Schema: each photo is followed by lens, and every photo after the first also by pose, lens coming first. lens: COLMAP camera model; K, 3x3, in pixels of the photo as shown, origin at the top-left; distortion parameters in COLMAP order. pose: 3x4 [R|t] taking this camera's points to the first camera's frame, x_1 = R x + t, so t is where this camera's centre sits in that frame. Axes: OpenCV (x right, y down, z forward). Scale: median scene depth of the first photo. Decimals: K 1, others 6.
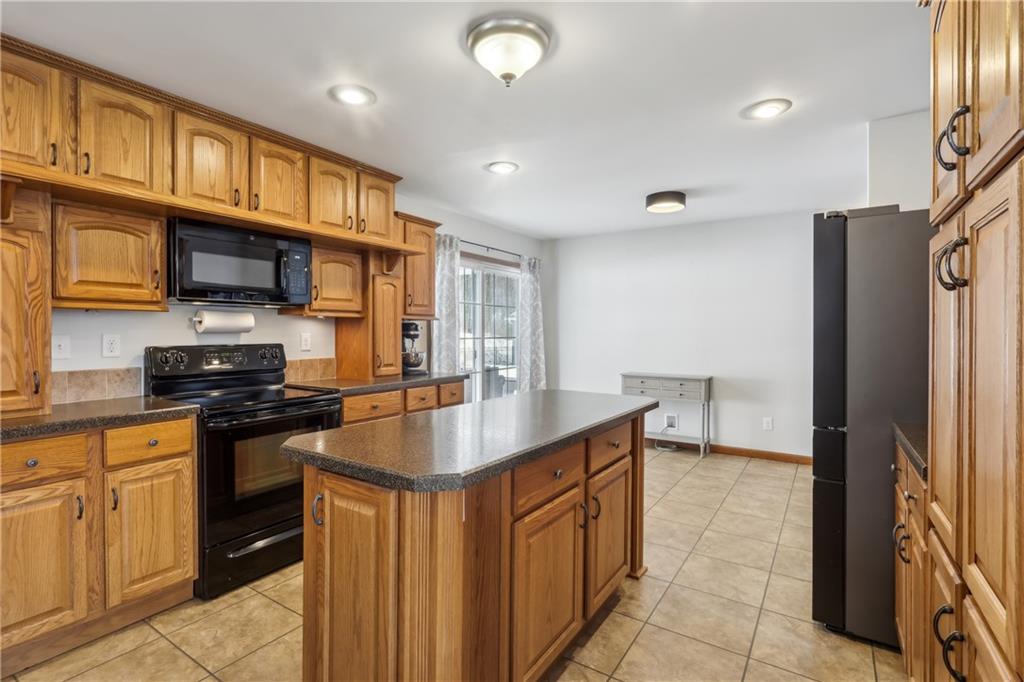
lens RADIAL K [[486.5, 0, 511.0], [0, 486.5, 336.8], [0, 0, 1]] dist [-0.004116, 0.000060]
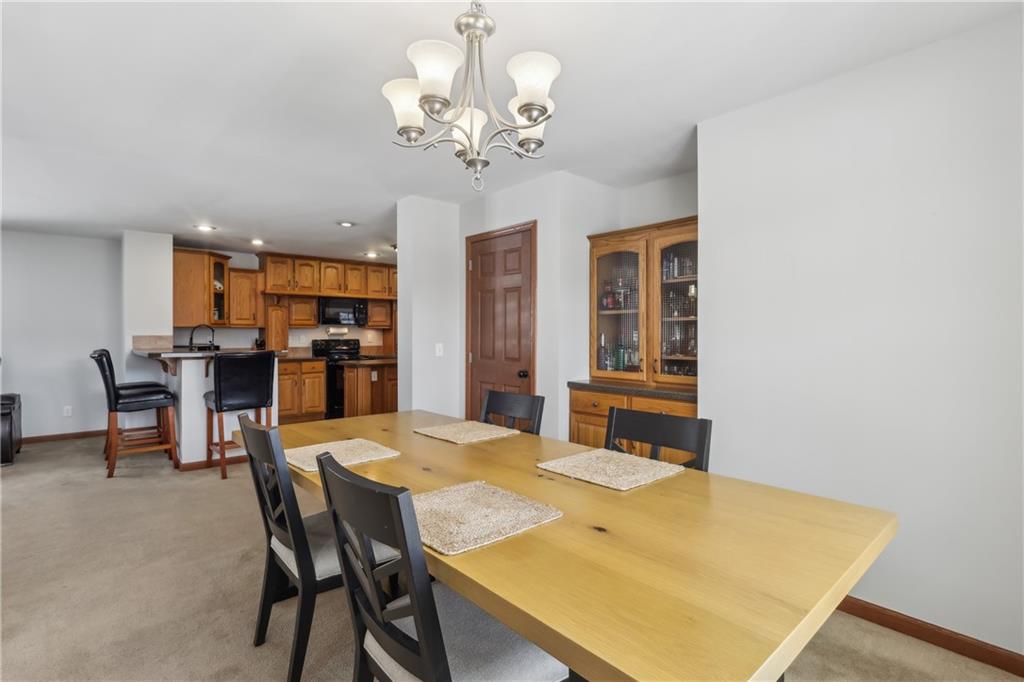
lens RADIAL K [[486.5, 0, 517.5], [0, 486.5, 339.7], [0, 0, 1]] dist [-0.004116, 0.000060]
pose [[0.966632, 0.004299, -0.256134, 1.097995], [-0.003140, 0.999983, 0.004935, 0.001716], [0.256151, -0.003966, 0.966629, -1.394491]]
